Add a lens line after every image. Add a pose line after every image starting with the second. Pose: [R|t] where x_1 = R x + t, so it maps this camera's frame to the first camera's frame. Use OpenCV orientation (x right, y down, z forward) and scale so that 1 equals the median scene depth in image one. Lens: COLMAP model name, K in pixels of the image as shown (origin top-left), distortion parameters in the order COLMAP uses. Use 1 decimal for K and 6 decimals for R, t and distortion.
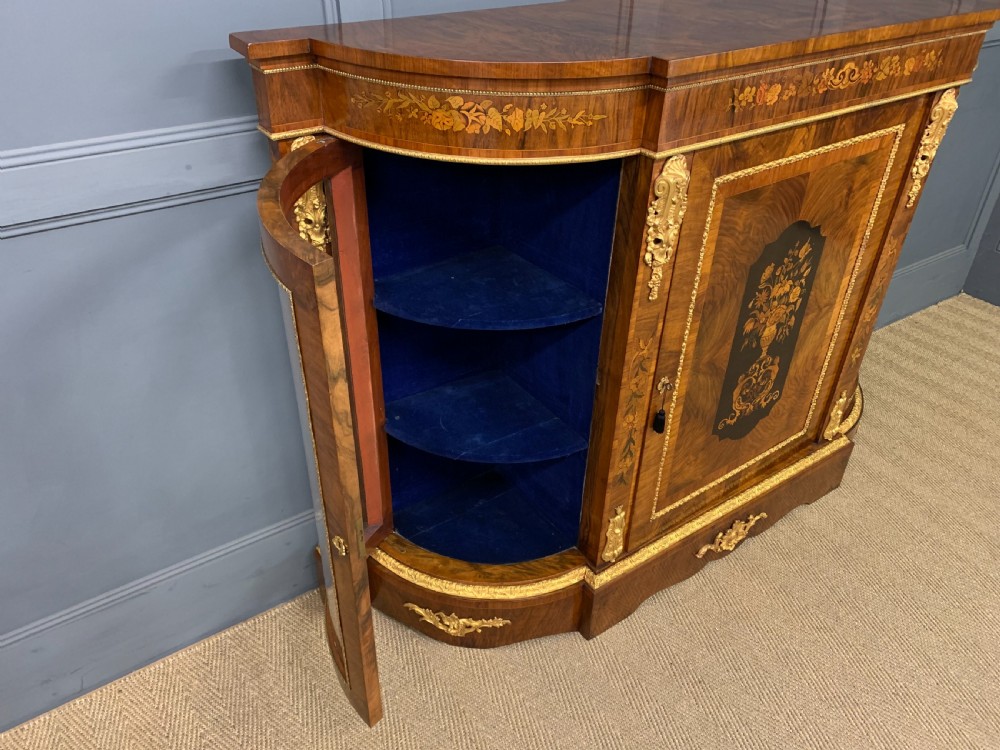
lens RADIAL K [[771.2, 0, 497.9], [0, 771.2, 386.5], [0, 0, 1]] dist [-0.003736, 0.010073]
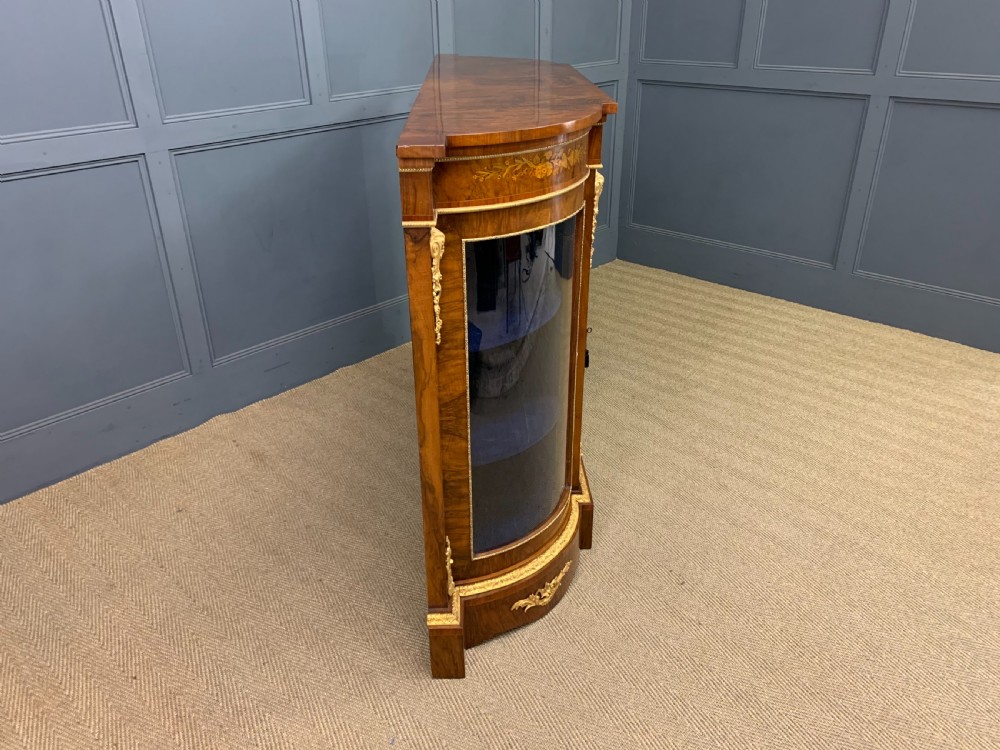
lens RADIAL K [[758.9, 0, 493.4], [0, 758.9, 369.4], [0, 0, 1]] dist [0.072302, -0.080543]
pose [[0.545876, -0.401447, 0.735431, -0.962636], [0.501029, 0.859920, 0.097510, -0.163874], [-0.671557, 0.315244, 0.670546, 0.192714]]
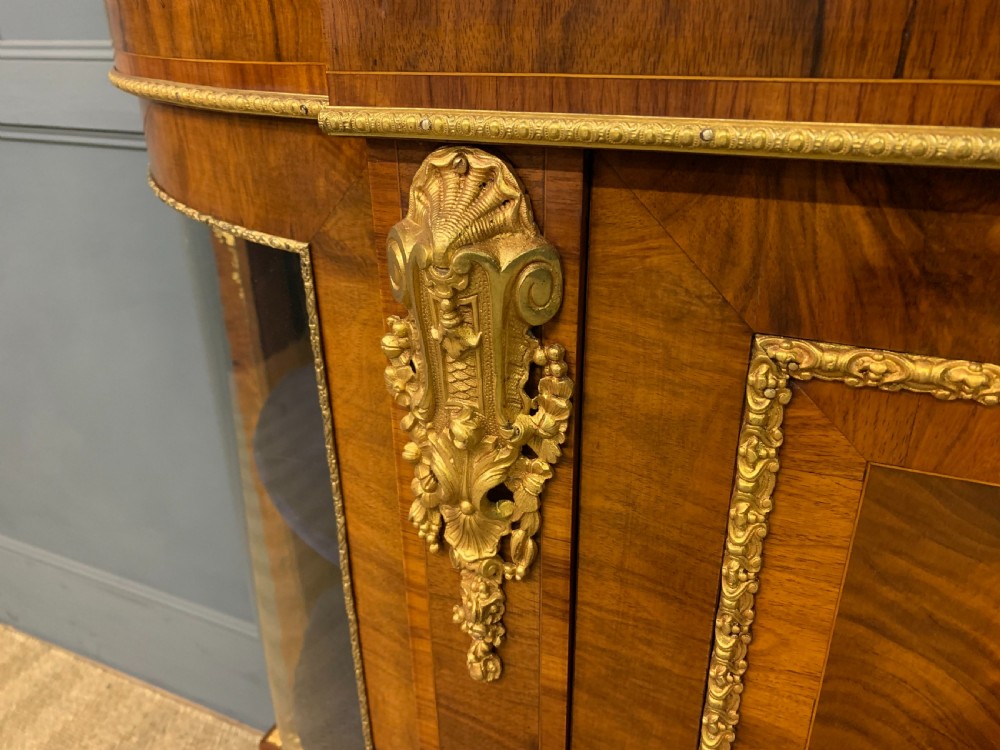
lens RADIAL K [[767.6, 0, 491.7], [0, 767.6, 368.2], [0, 0, 1]] dist [0.059283, -0.073633]
pose [[0.529956, 0.334844, -0.779119, 0.357835], [-0.467402, 0.881931, 0.061103, -0.213864], [0.707589, 0.331779, 0.623891, 0.724299]]
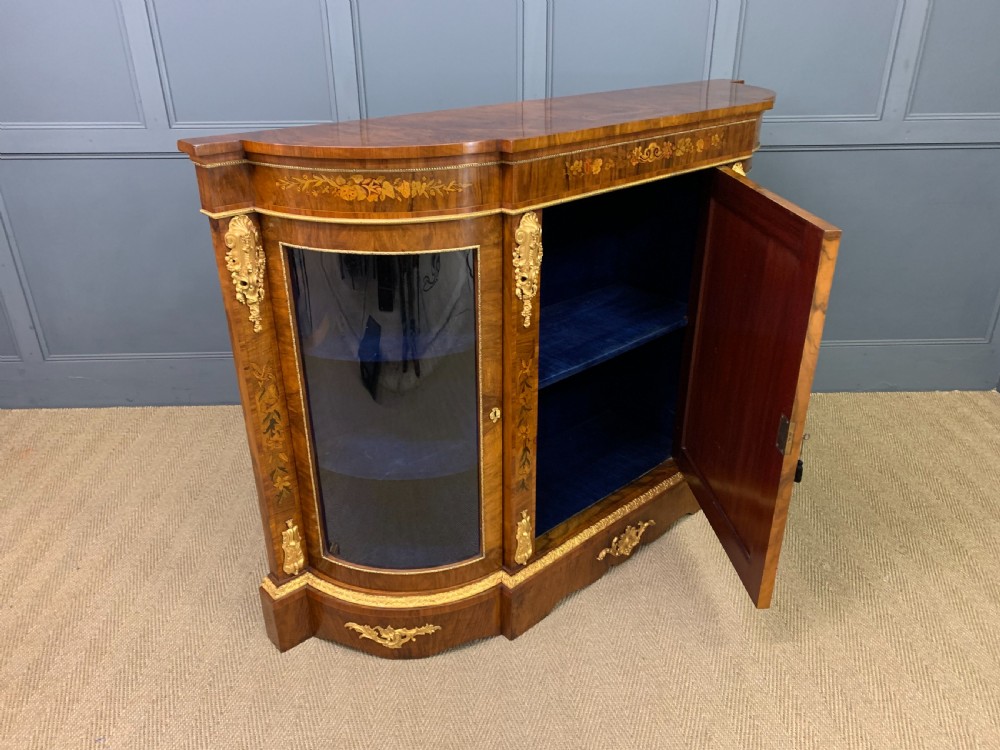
lens RADIAL K [[765.3, 0, 505.2], [0, 765.3, 386.1], [0, 0, 1]] dist [0.057672, -0.083218]
pose [[0.989443, -0.084443, 0.117779, 0.007935], [0.101136, 0.984419, -0.143841, 0.149169], [-0.103797, 0.154235, 0.982567, -0.205558]]
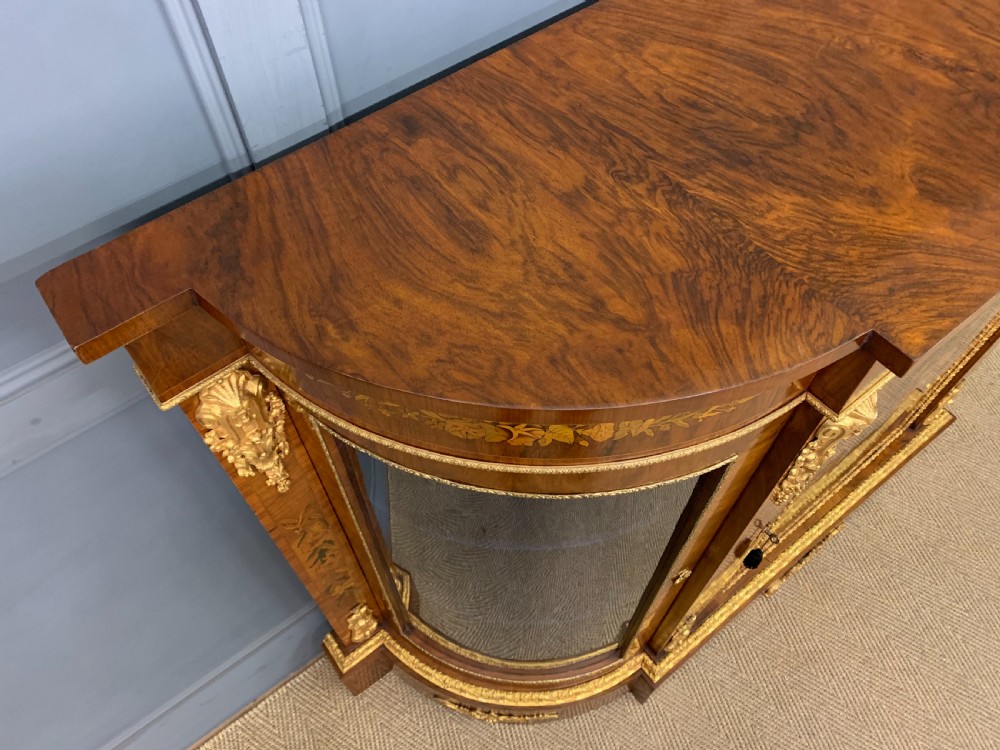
lens RADIAL K [[767.6, 0, 491.7], [0, 767.6, 368.2], [0, 0, 1]] dist [0.059283, -0.073633]
pose [[0.997920, -0.064459, 0.000254, -0.037983], [0.059974, 0.929906, 0.362876, -0.443967], [-0.023627, -0.362106, 0.931838, 0.383377]]
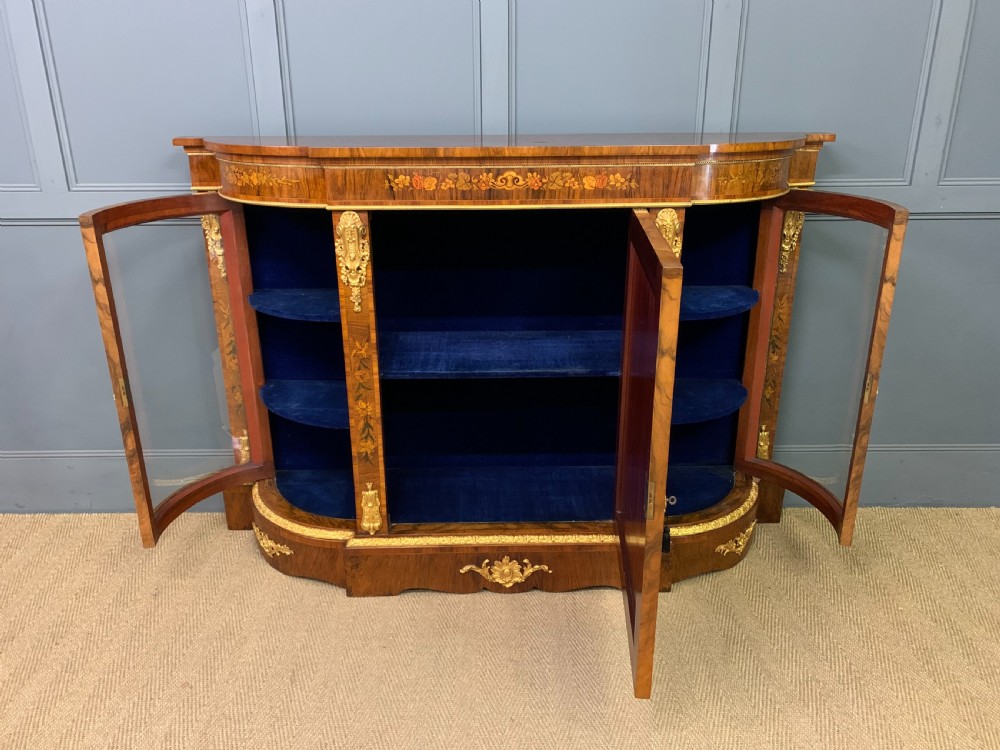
lens RADIAL K [[765.1, 0, 493.6], [0, 765.1, 371.5], [0, 0, 1]] dist [0.070716, -0.081023]
pose [[0.832346, 0.170444, -0.527399, 1.120914], [-0.301809, 0.937477, -0.173345, 0.157996], [0.464879, 0.303457, 0.831746, -0.063356]]
